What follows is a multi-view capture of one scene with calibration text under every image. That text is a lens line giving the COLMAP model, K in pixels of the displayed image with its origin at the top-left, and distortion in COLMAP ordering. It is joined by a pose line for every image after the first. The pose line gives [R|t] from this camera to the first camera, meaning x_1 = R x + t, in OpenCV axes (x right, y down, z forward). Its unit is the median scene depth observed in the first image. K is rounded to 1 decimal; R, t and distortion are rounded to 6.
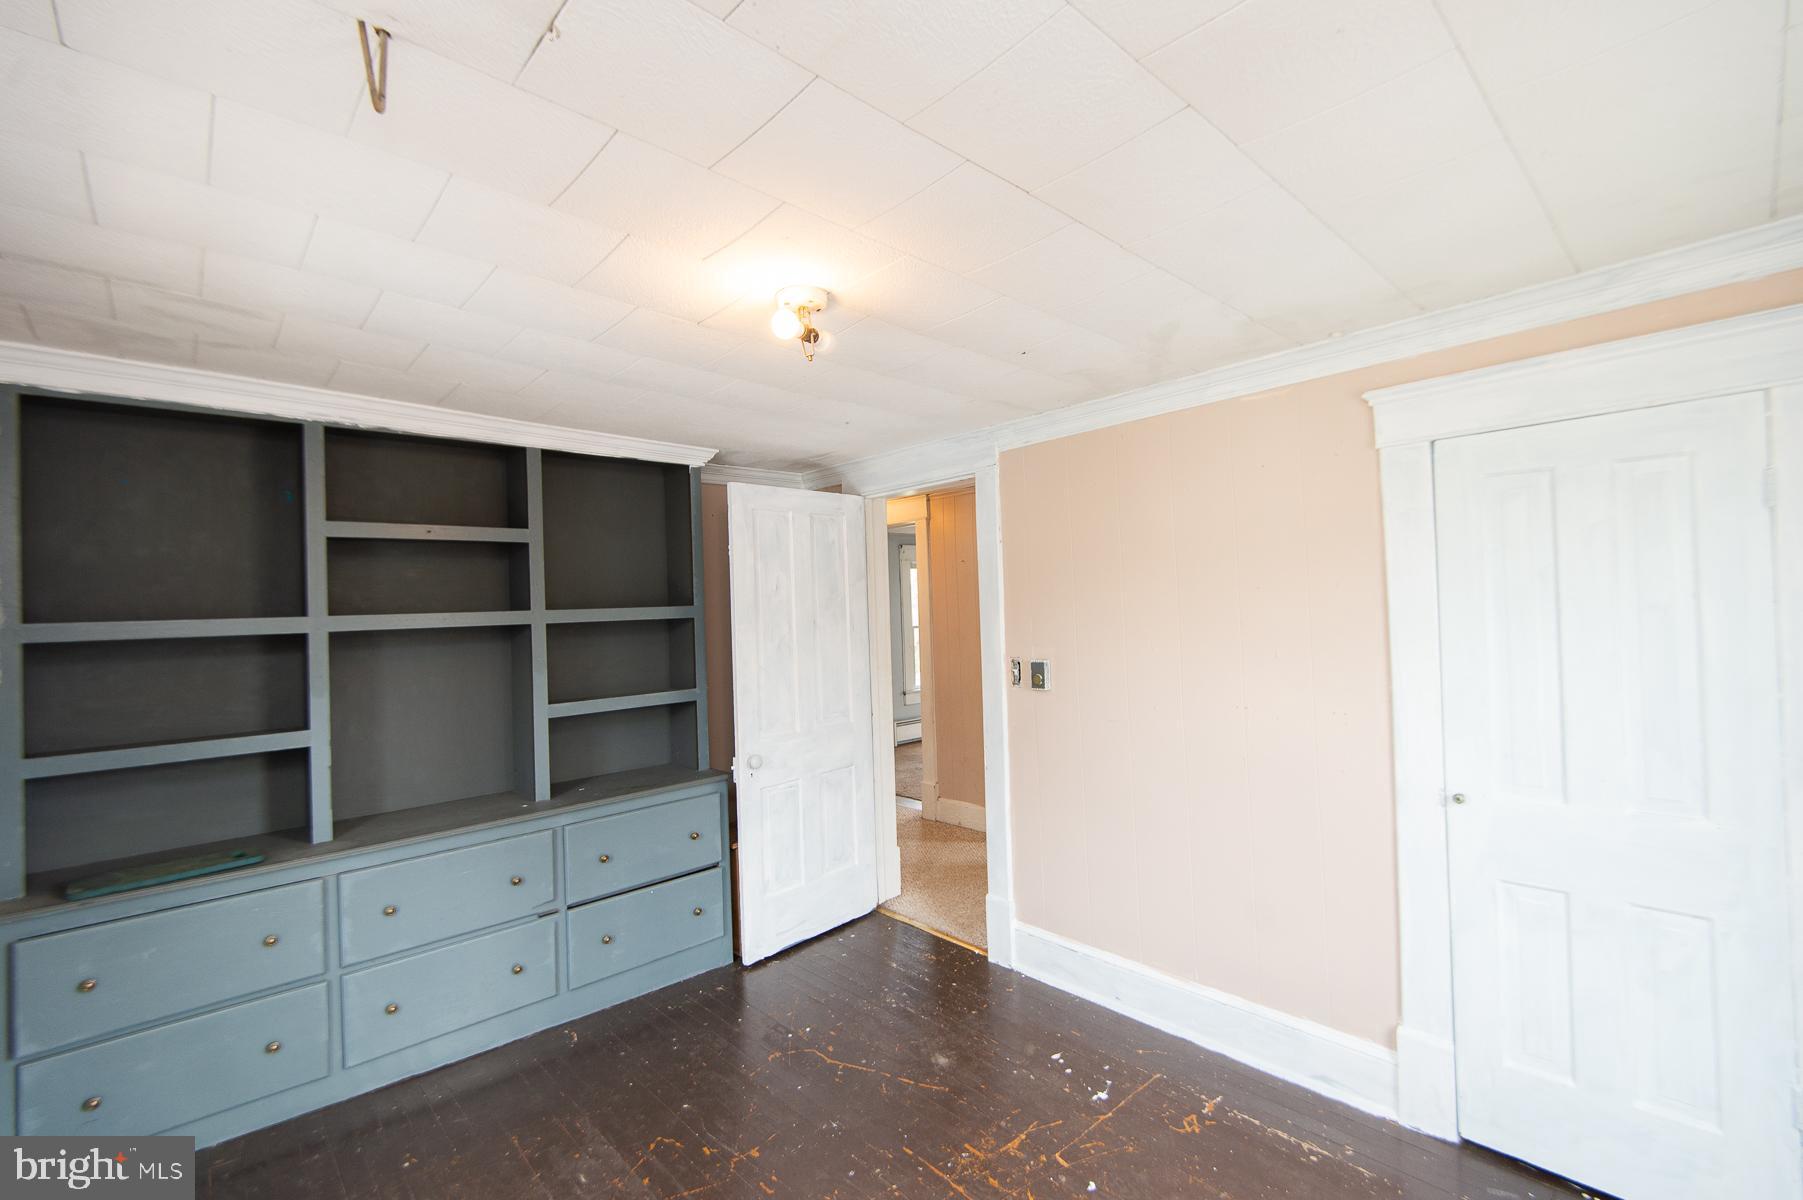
lens RADIAL K [[783.1, 0, 901.9], [0, 783.1, 599.0], [0, 0, 1]] dist [0.013820, -0.010838]
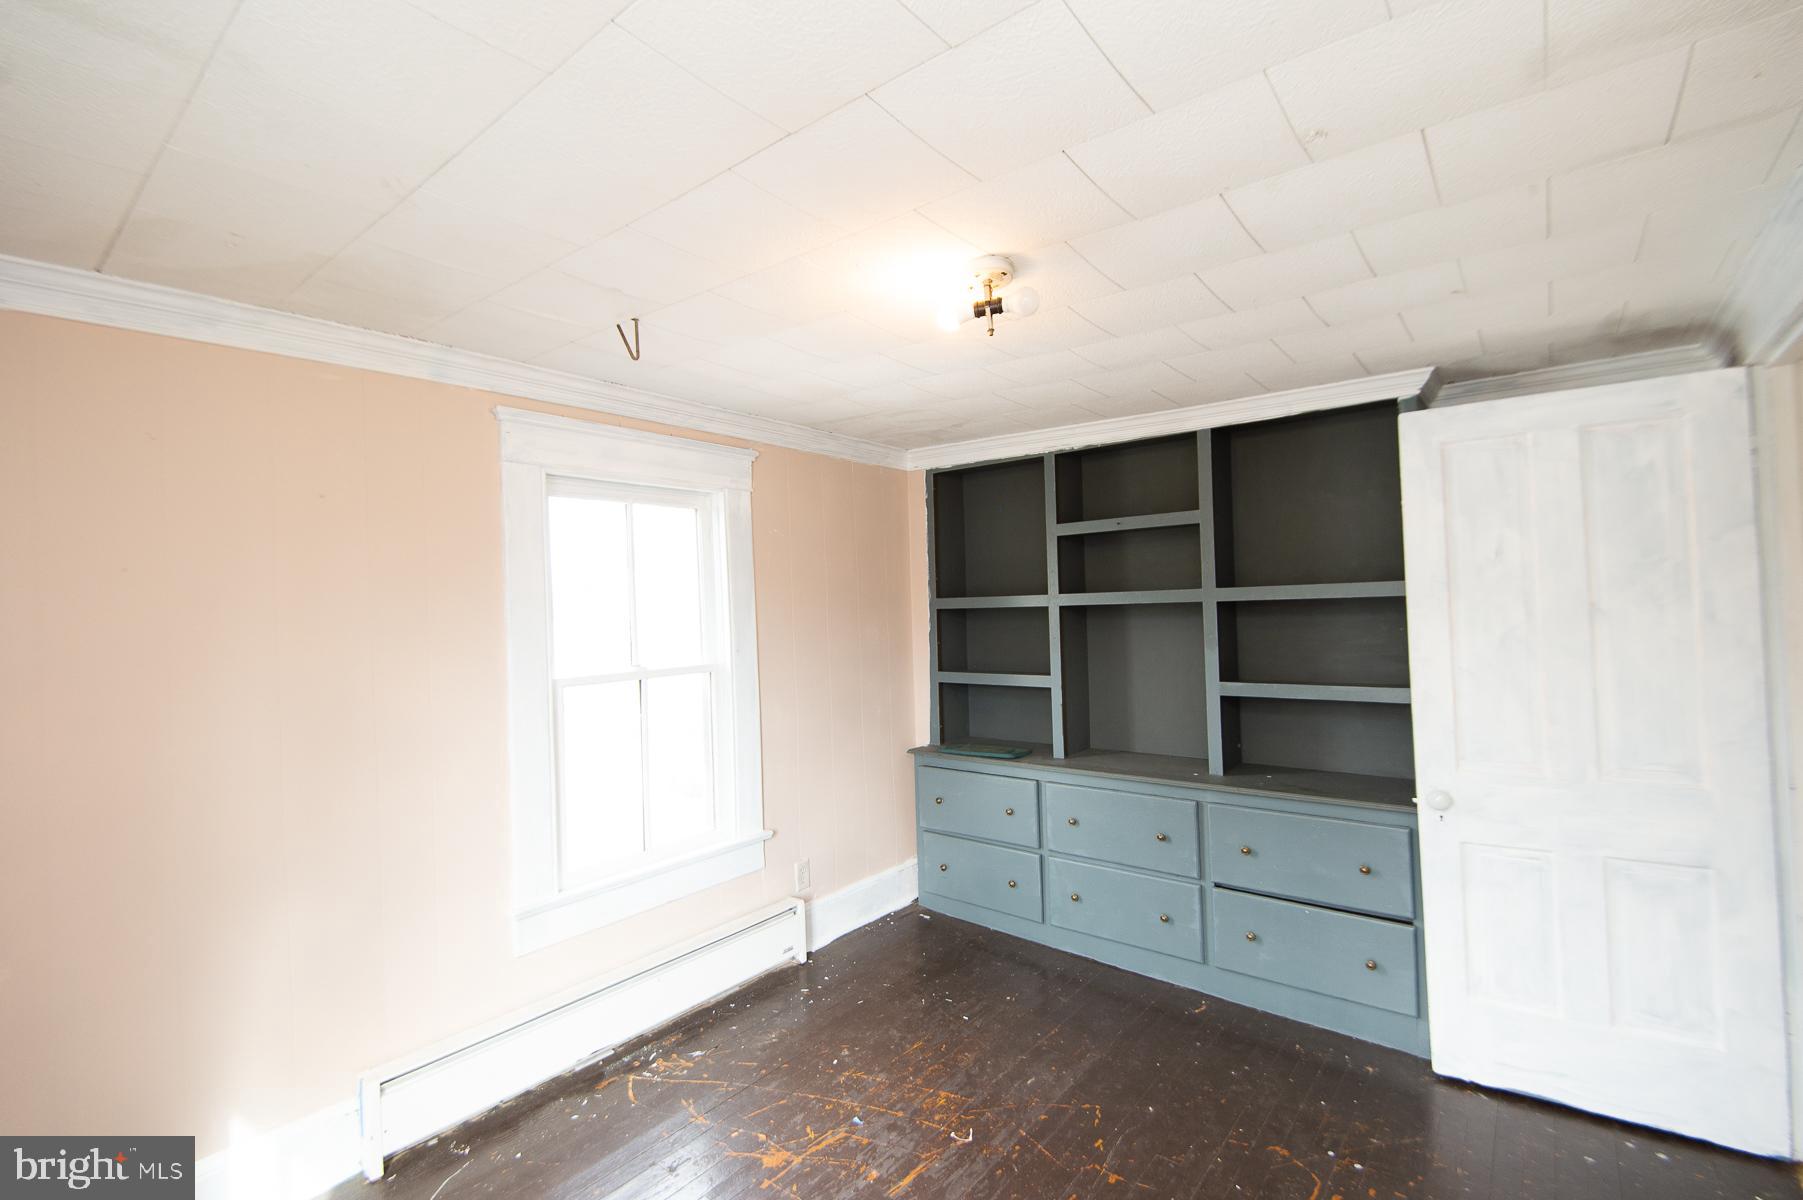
lens RADIAL K [[783.1, 0, 897.8], [0, 783.1, 594.5], [0, 0, 1]] dist [0.013820, -0.010838]
pose [[0.146978, 0.014919, -0.989027, 0.488153], [0.035098, 0.999178, 0.020288, -0.012537], [0.988517, -0.037695, 0.146334, 0.451597]]
